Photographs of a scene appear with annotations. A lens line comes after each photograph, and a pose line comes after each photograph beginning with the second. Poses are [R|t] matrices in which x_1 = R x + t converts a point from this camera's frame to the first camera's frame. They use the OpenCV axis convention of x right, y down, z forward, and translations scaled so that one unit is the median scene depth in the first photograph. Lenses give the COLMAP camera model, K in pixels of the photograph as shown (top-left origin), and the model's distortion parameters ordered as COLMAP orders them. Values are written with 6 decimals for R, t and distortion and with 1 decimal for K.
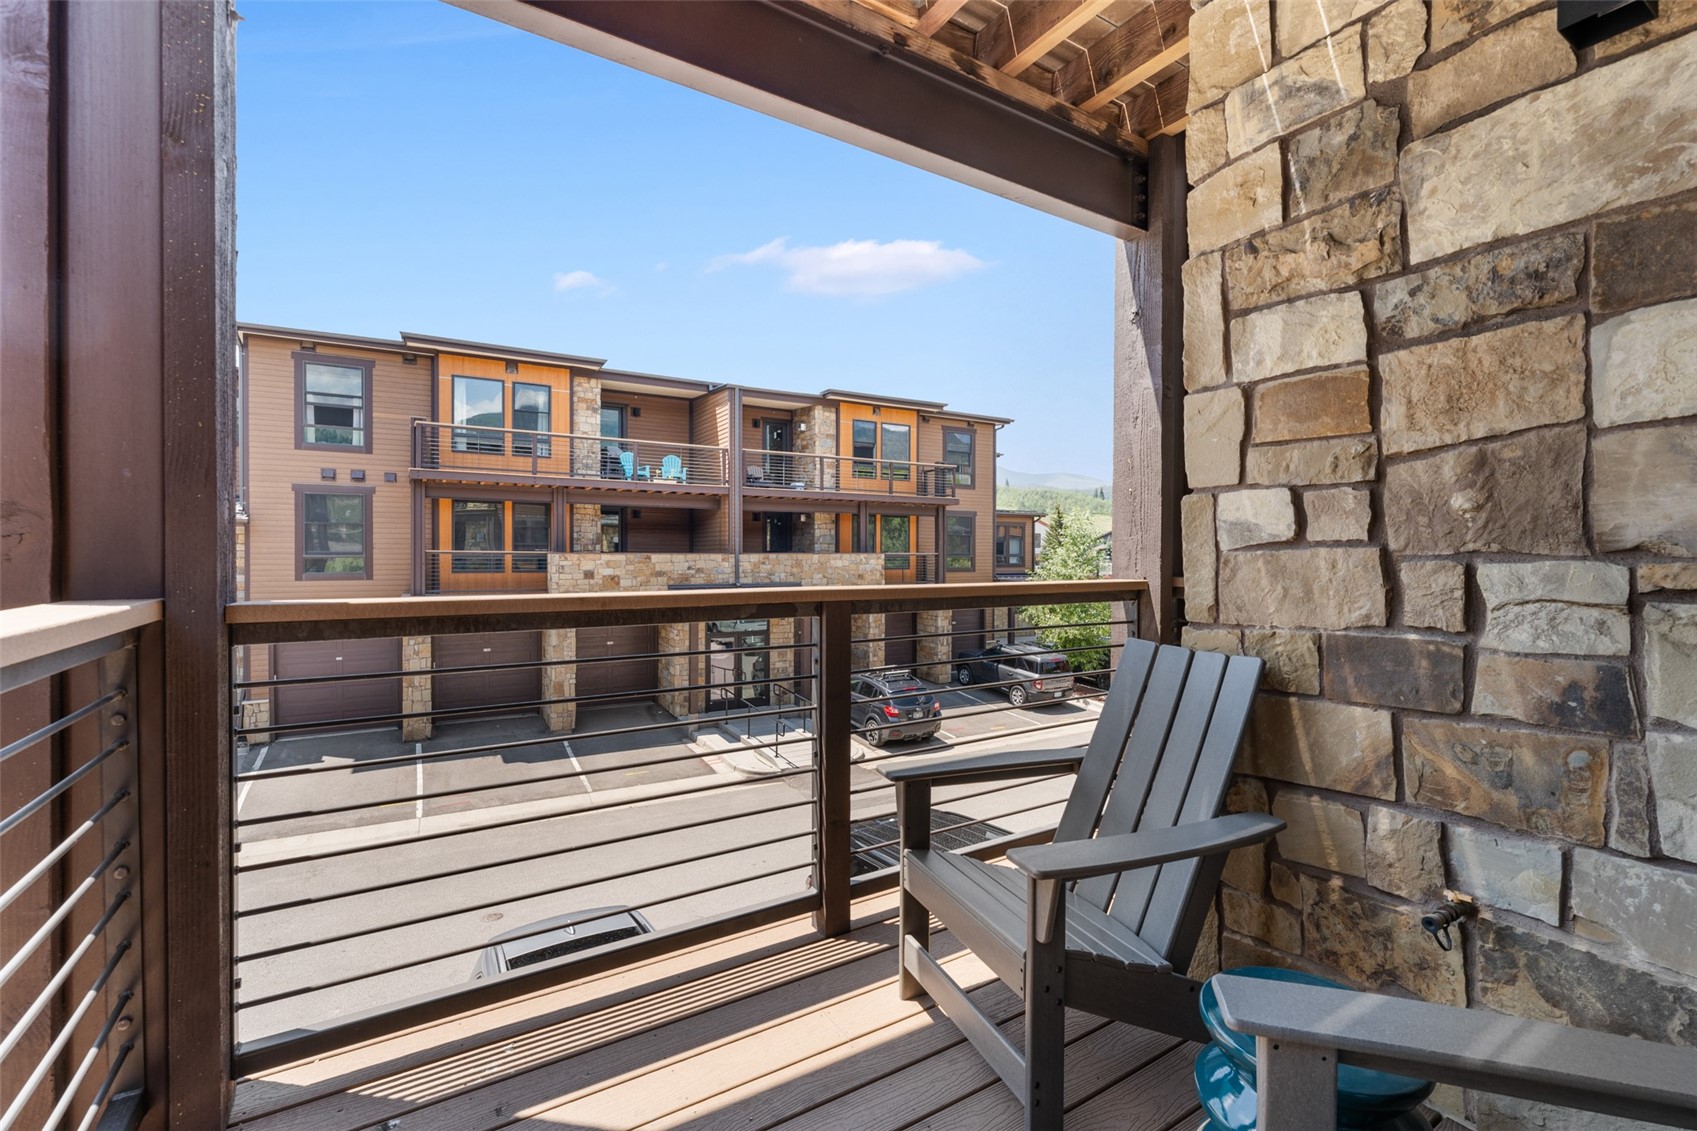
lens RADIAL K [[735.1, 0, 849.9], [0, 735.1, 560.3], [0, 0, 1]] dist [-0.003189, 0.000129]
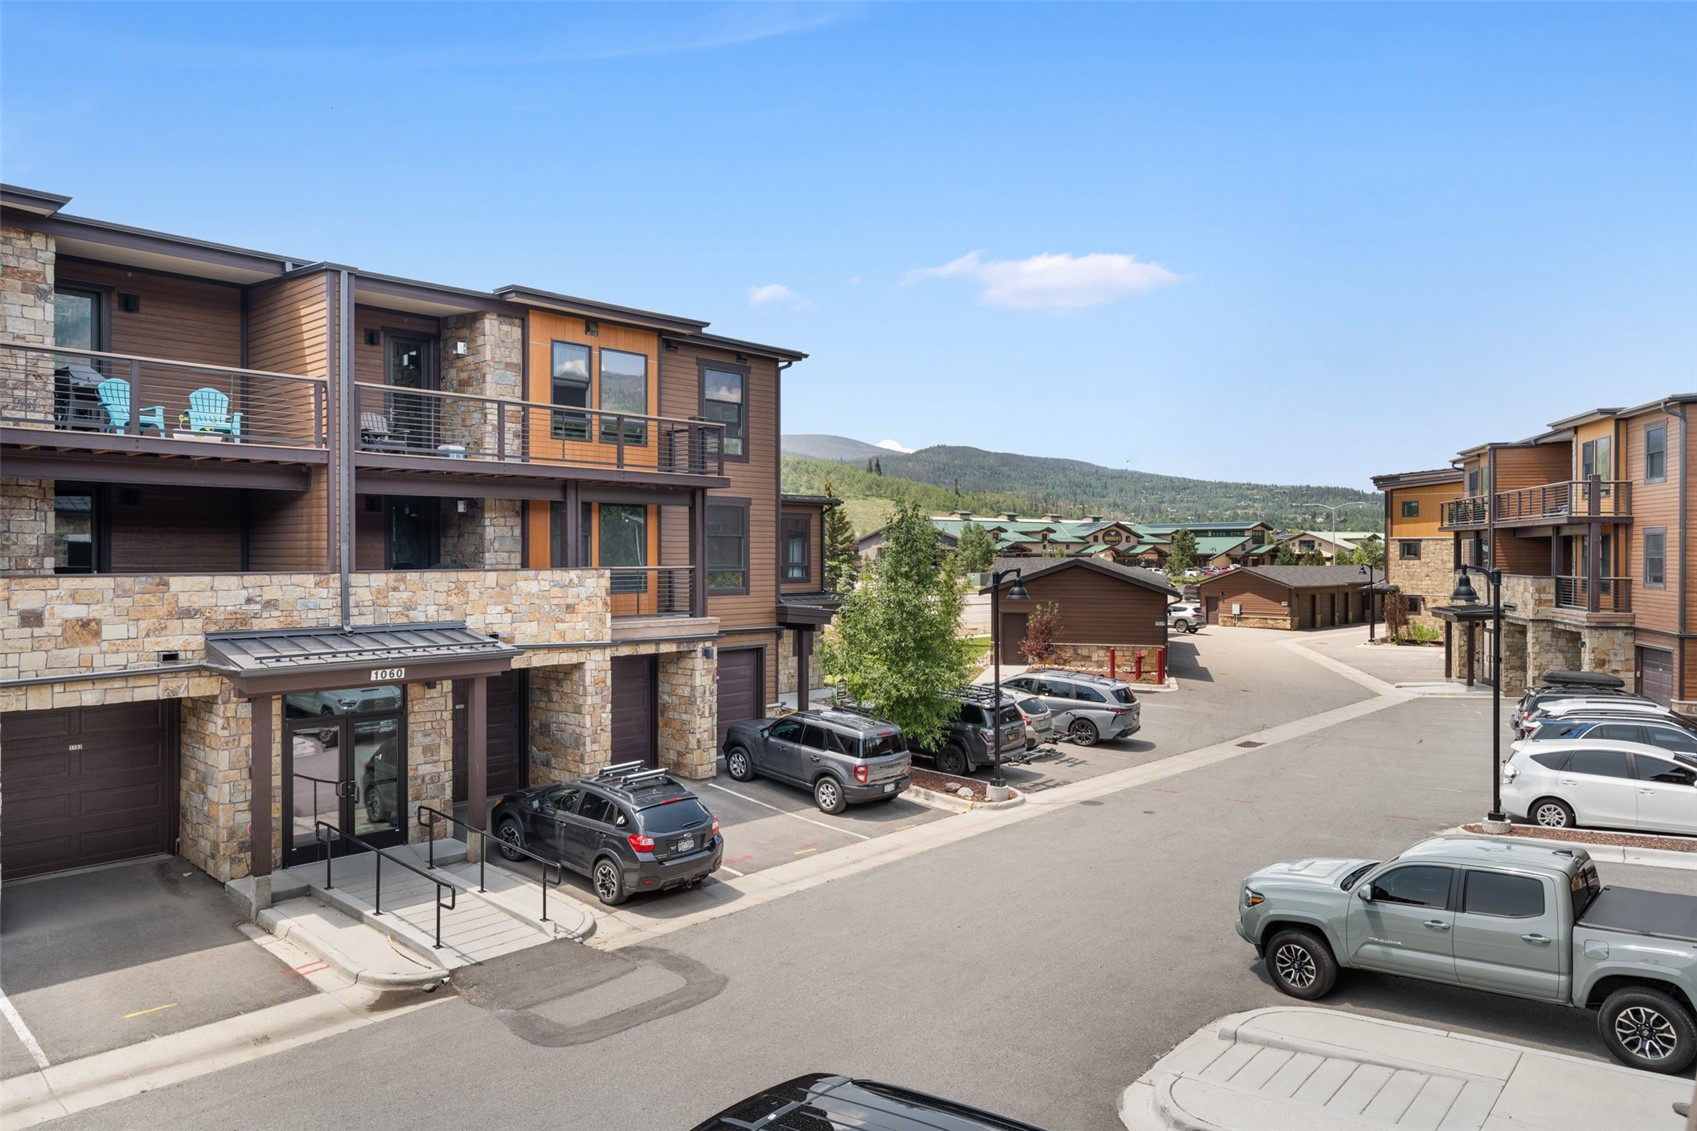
lens RADIAL K [[1121.0, 0, 857.3], [0, 1121.0, 559.1], [0, 0, 1]] dist [-0.009456, 0.001205]
pose [[0.951025, -0.004347, 0.309083, -0.045674], [0.005720, 0.999977, -0.003538, -0.013432], [-0.309060, 0.005133, 0.951029, 0.084146]]
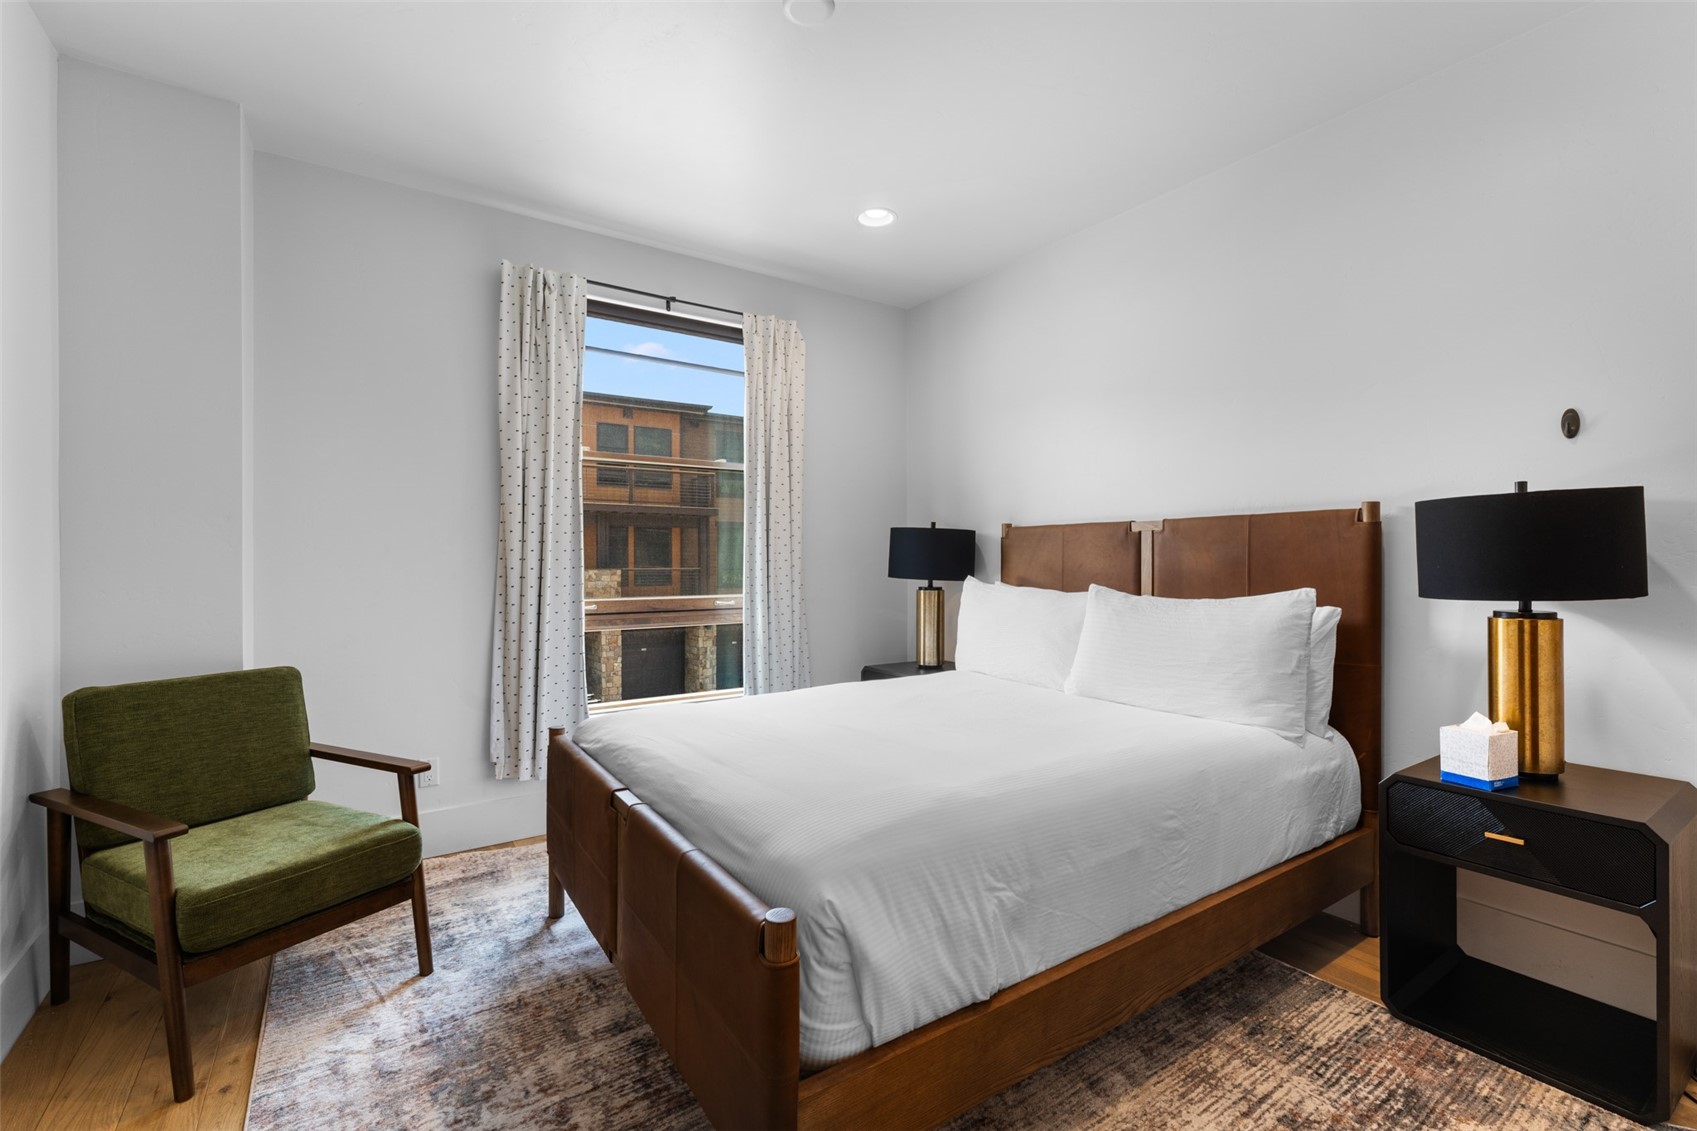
lens RADIAL K [[735.1, 0, 861.9], [0, 735.1, 565.0], [0, 0, 1]] dist [-0.003189, 0.000129]
pose [[0.998775, -0.009837, 0.048495, 0.323590], [0.010500, 0.999855, -0.013430, 0.001353], [-0.048356, 0.013922, 0.998733, 0.081189]]
